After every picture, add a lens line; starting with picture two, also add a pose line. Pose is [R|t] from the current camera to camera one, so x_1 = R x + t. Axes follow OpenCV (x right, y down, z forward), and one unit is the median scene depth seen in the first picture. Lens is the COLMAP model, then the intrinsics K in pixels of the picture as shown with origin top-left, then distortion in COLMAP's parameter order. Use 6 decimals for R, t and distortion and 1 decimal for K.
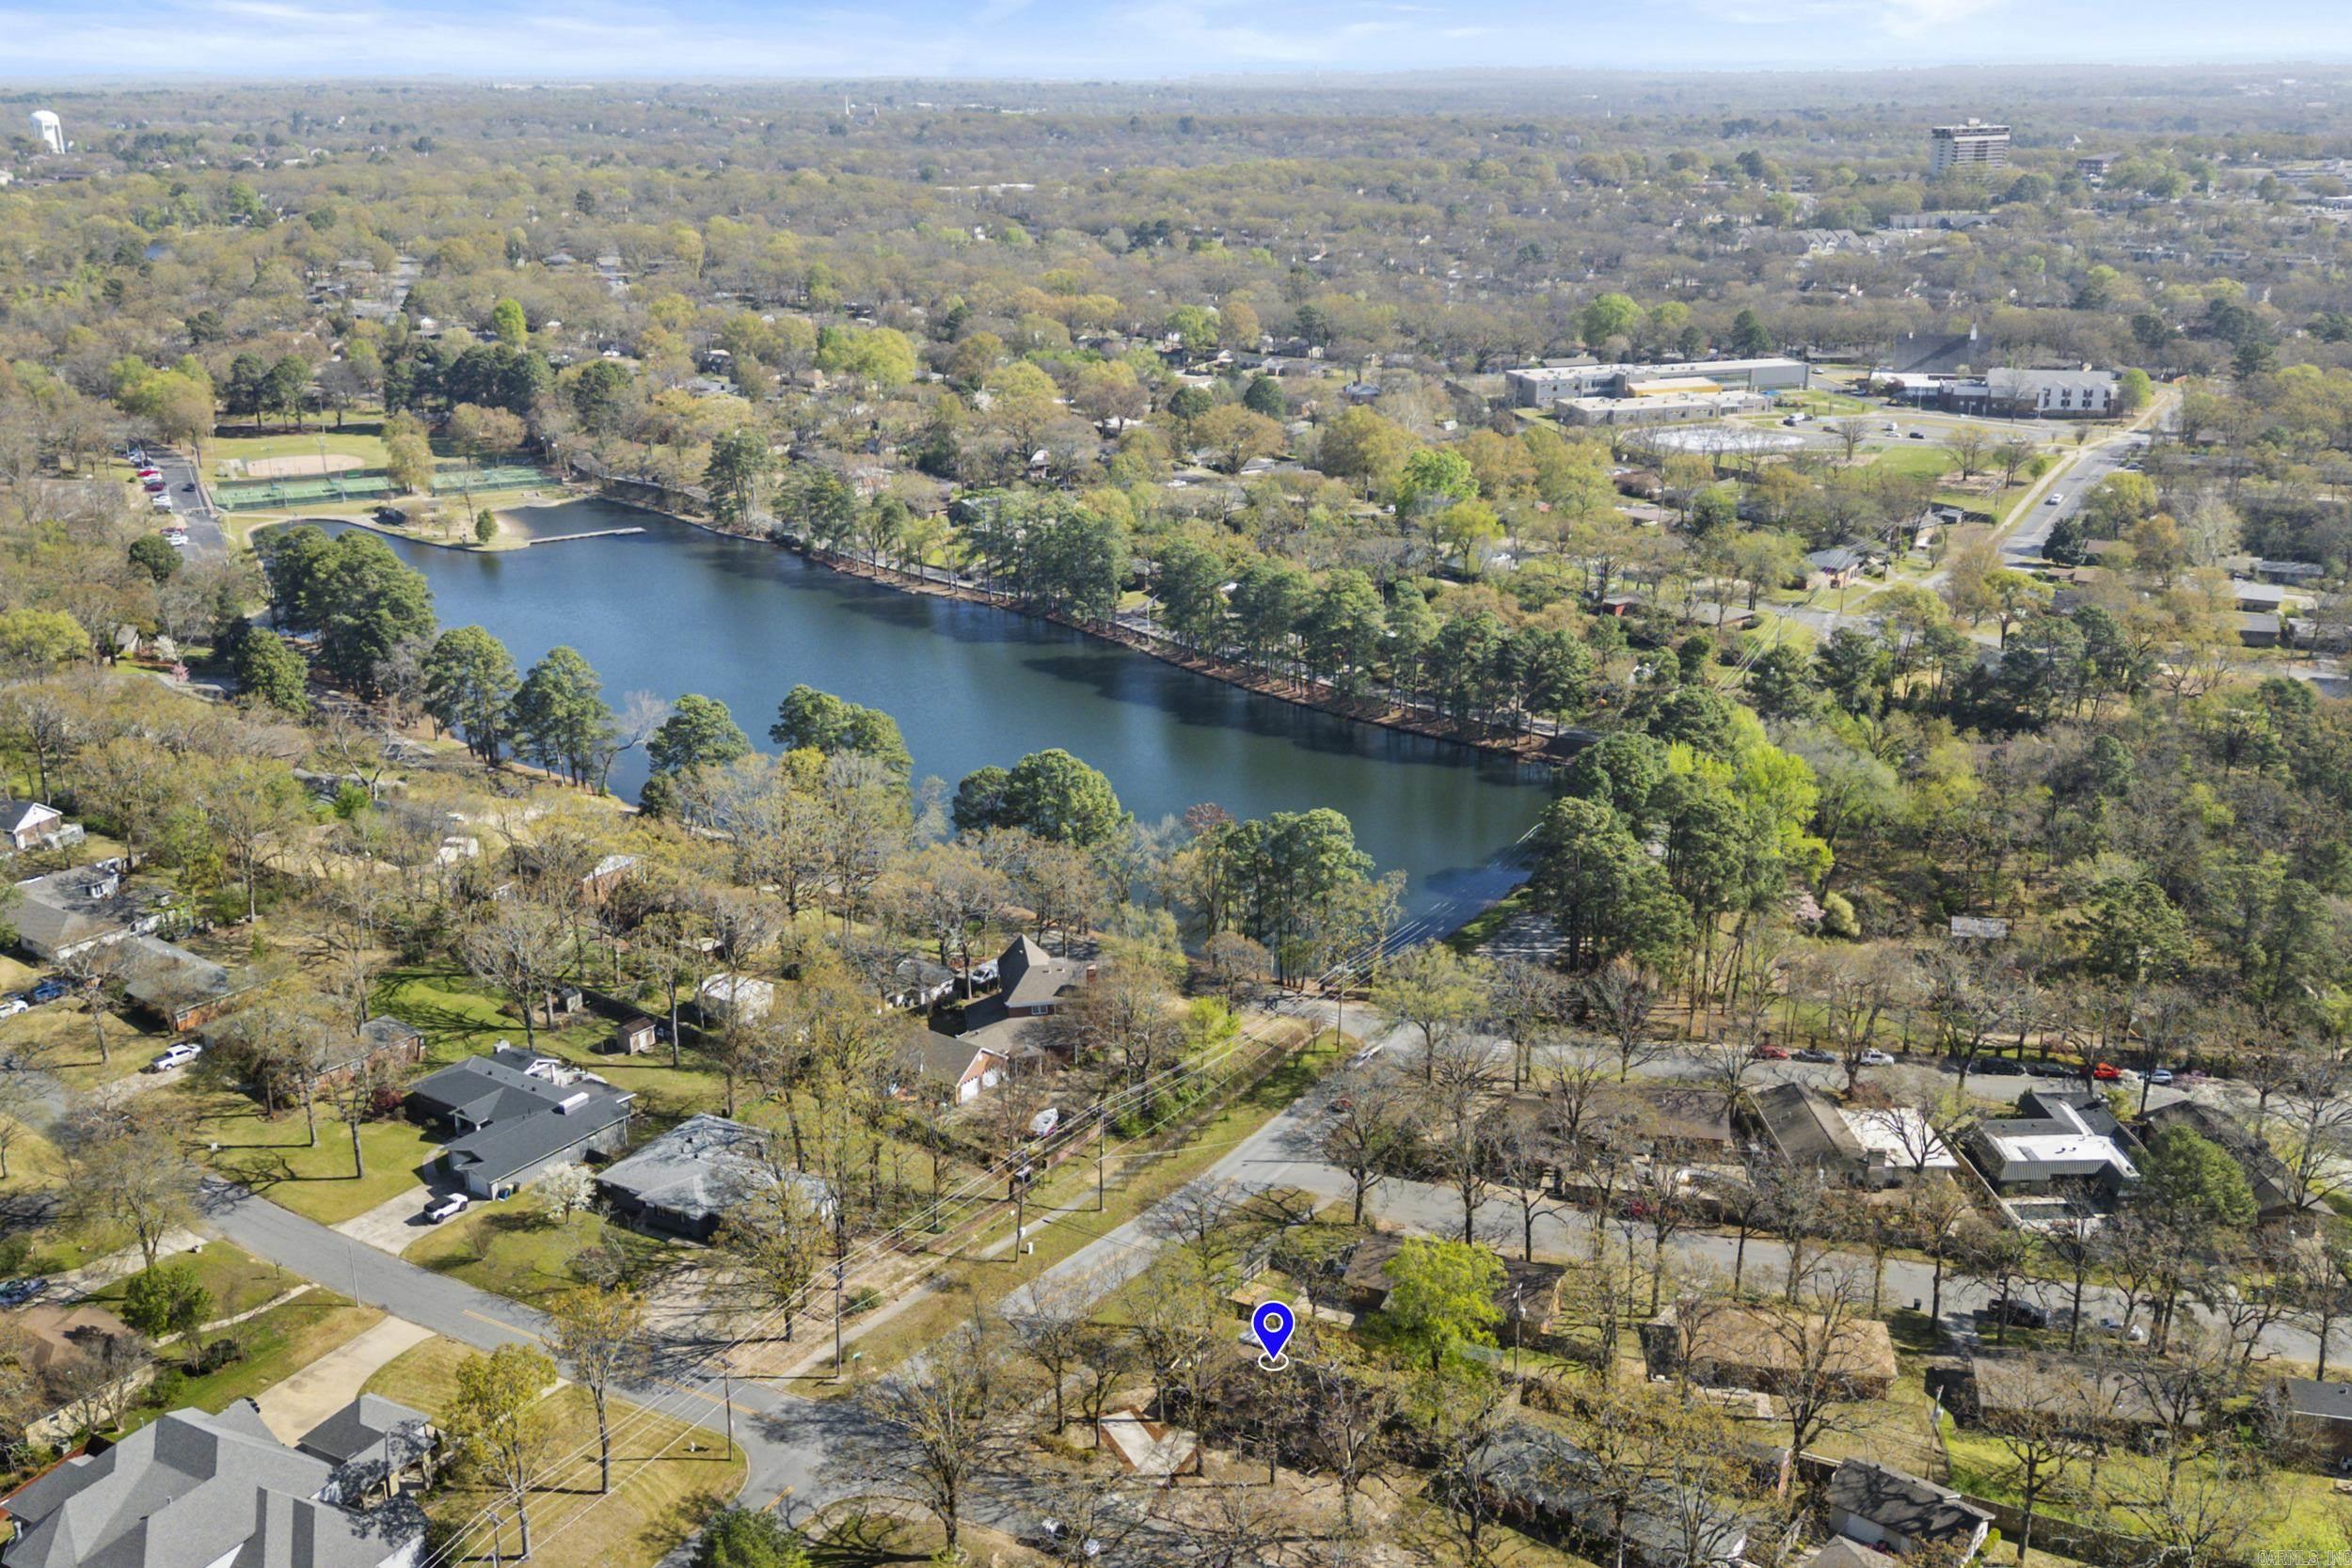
lens RADIAL K [[2133.2, 0, 1176.0], [0, 2133.2, 784.0], [0, 0, 1]] dist [0.147063, -0.309738]
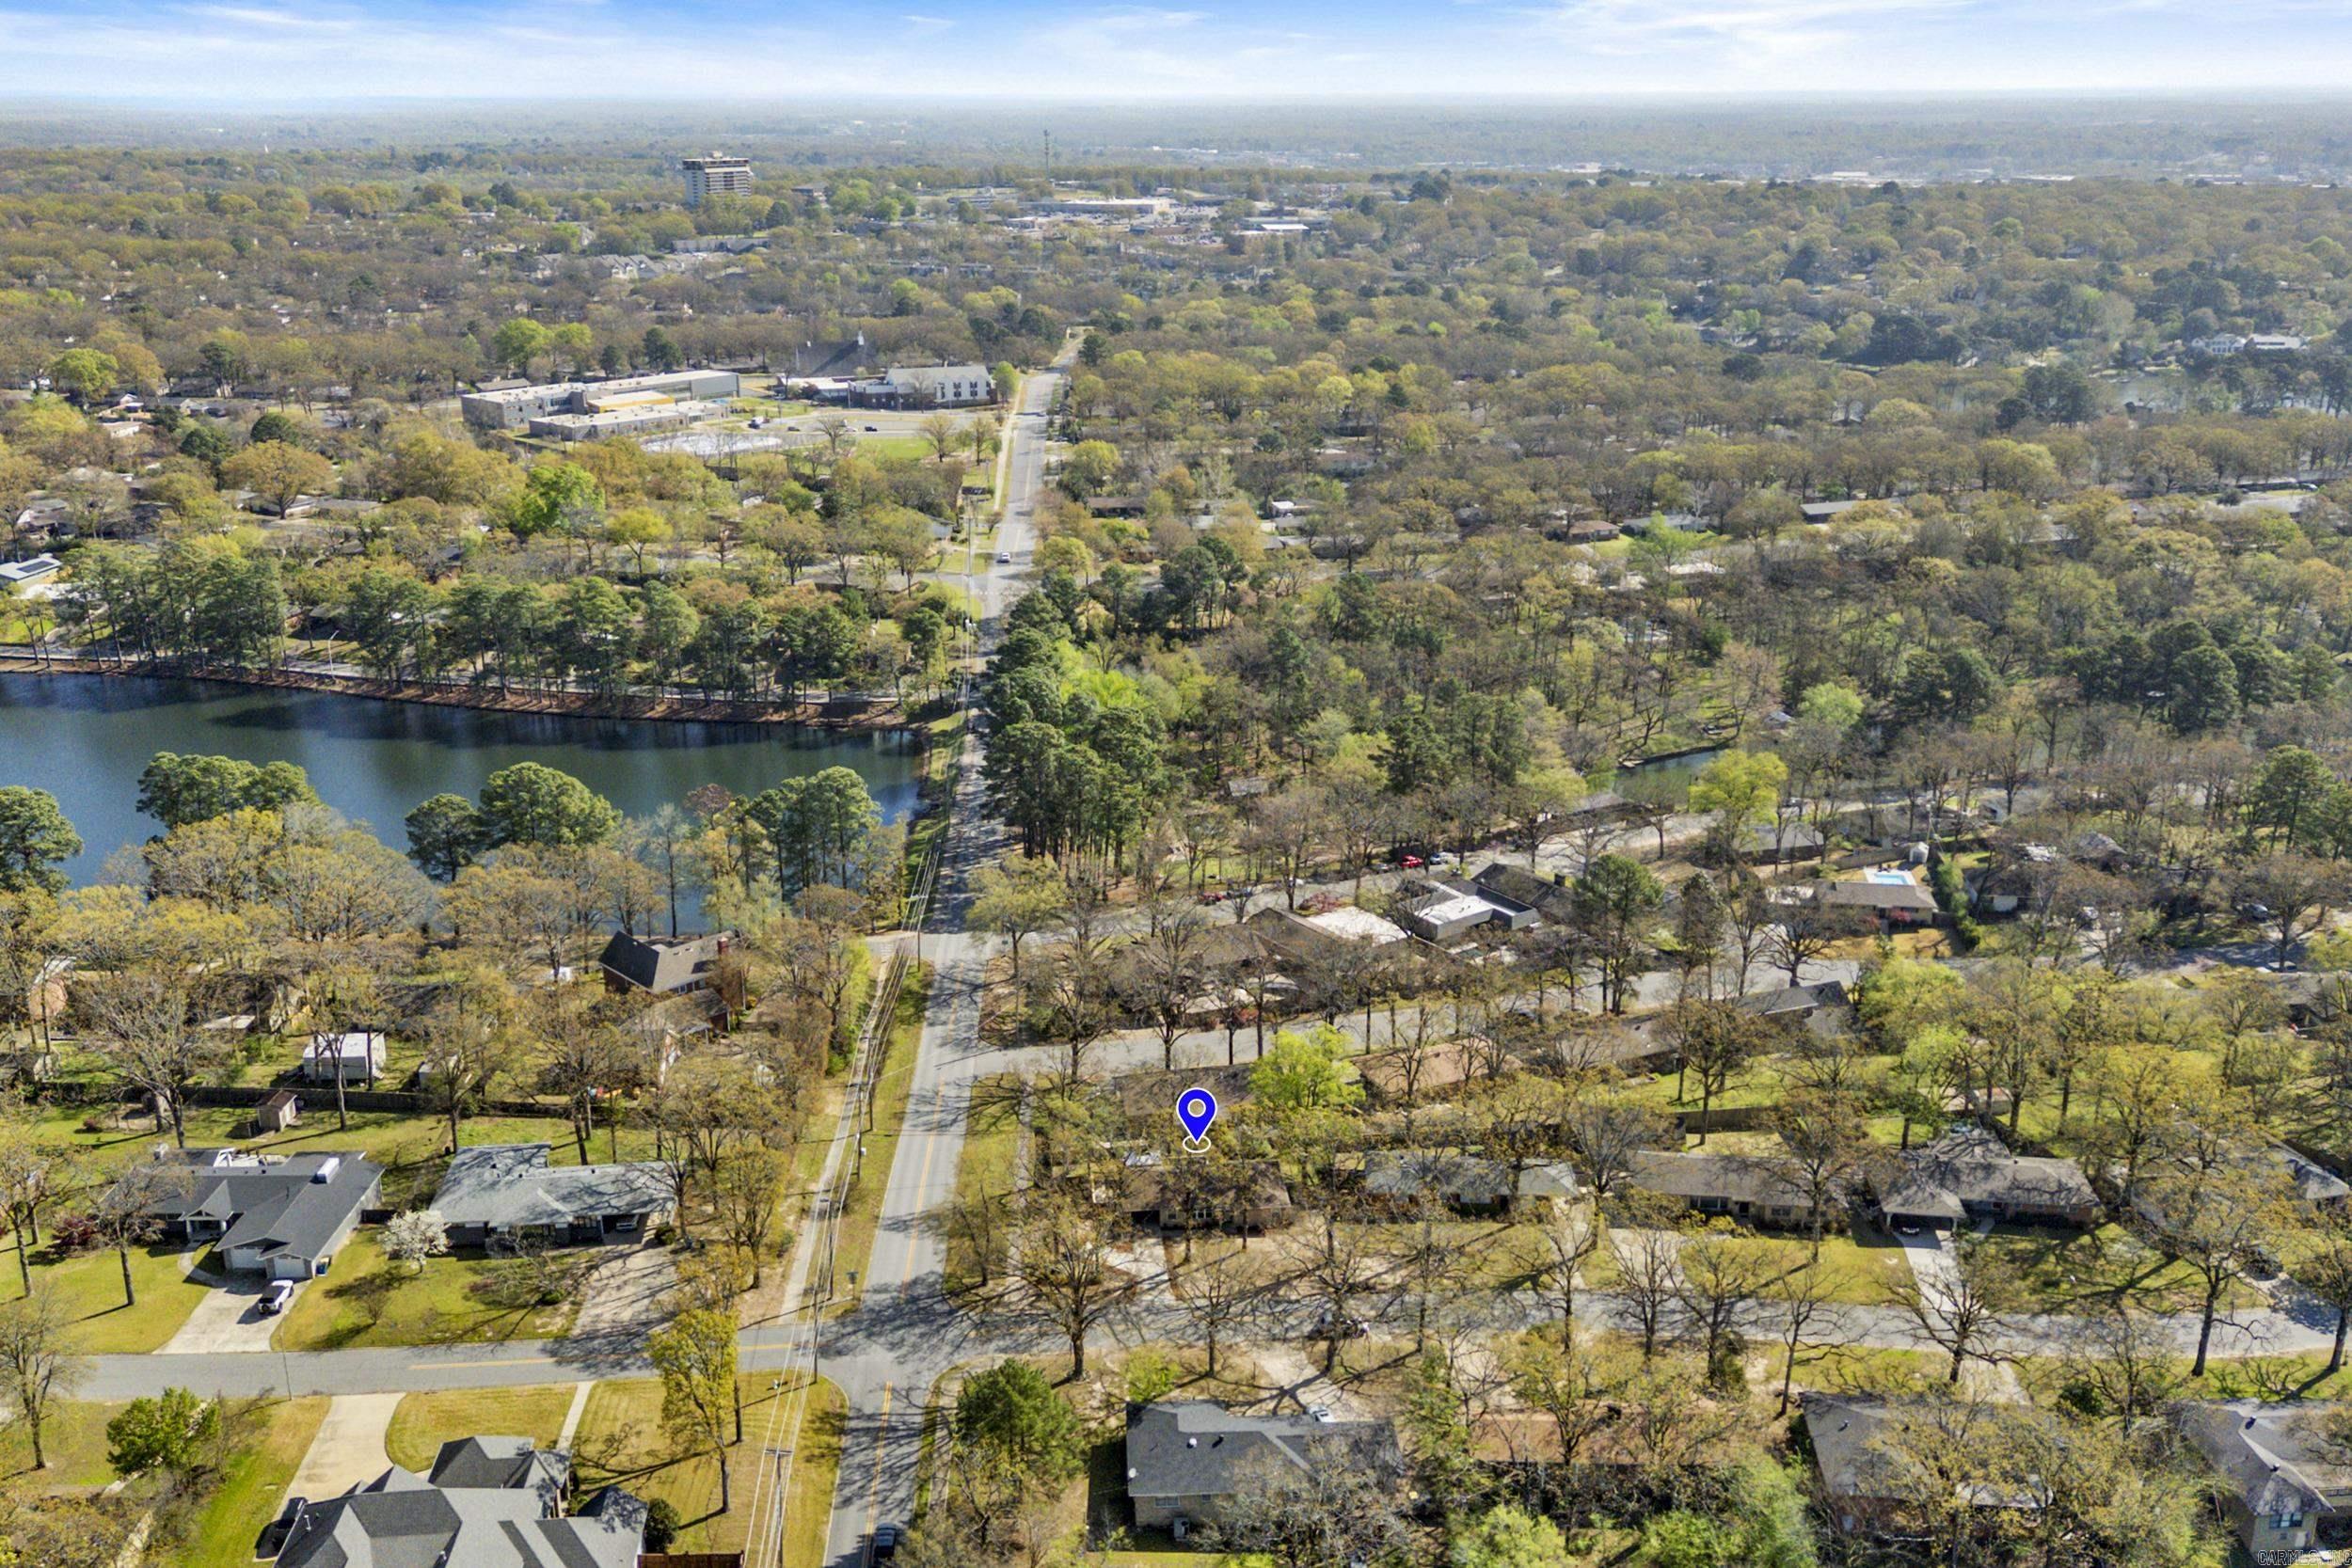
lens RADIAL K [[2074.4, 0, 1176.0], [0, 2074.4, 784.0], [0, 0, 1]] dist [0.104744, -0.152985]
pose [[0.825361, -0.171014, 0.538083, -0.318329], [0.174655, 0.983614, 0.044712, 0.003304], [-0.536912, 0.057075, 0.841705, 0.008079]]
